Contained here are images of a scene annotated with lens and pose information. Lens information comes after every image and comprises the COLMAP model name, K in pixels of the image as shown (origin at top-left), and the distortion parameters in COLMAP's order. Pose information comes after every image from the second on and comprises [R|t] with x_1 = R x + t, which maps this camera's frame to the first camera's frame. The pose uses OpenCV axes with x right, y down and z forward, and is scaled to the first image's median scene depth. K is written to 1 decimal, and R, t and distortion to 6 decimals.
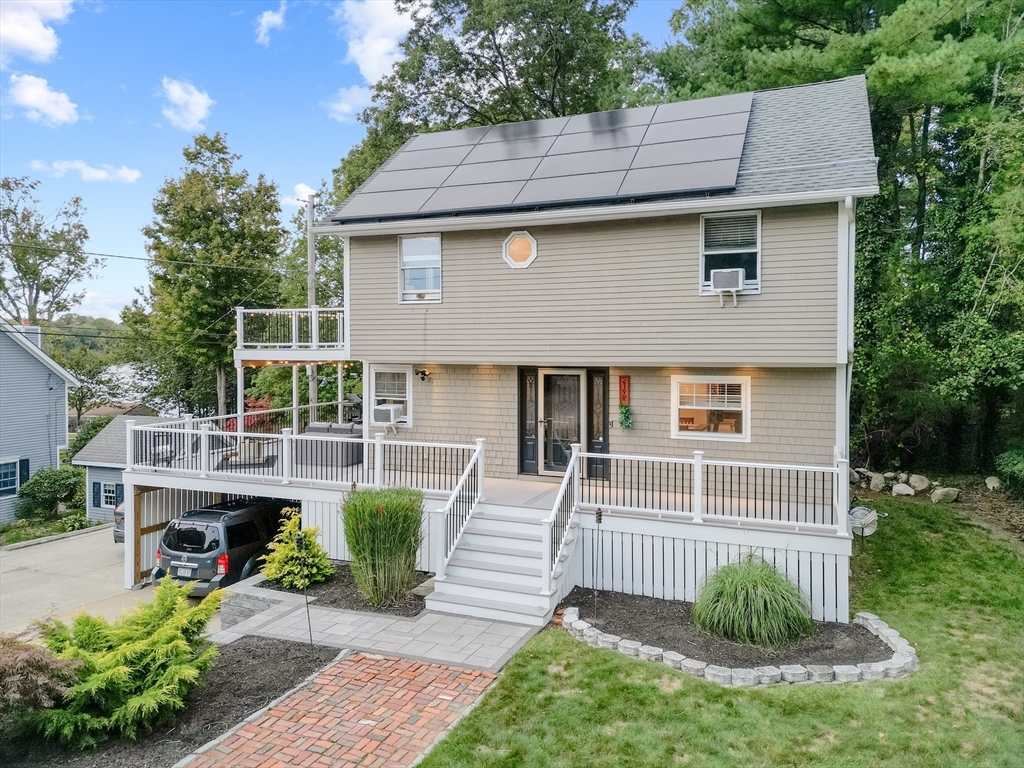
lens RADIAL K [[740.7, 0, 513.8], [0, 740.7, 374.5], [0, 0, 1]] dist [0.047259, -0.019920]
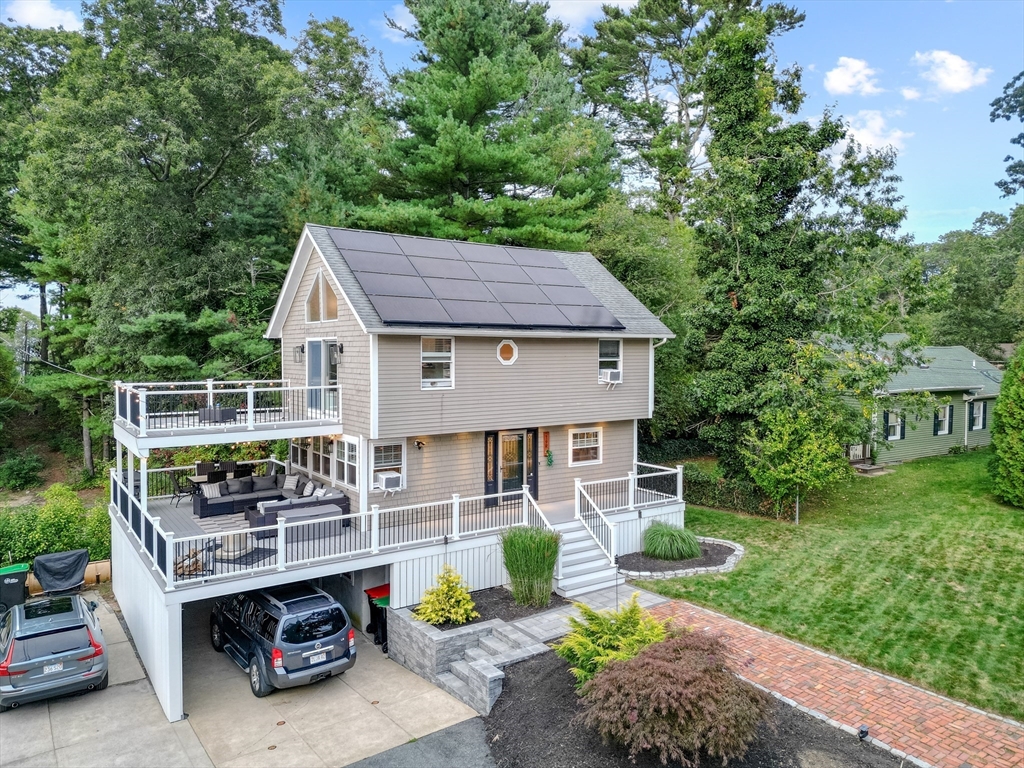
lens RADIAL K [[740.7, 0, 515.6], [0, 740.7, 382.6], [0, 0, 1]] dist [0.047259, -0.019920]
pose [[0.530557, -0.038631, 0.846769, -1.221180], [0.034686, 0.999114, 0.023847, -0.144268], [-0.846940, 0.016719, 0.531426, 0.213306]]
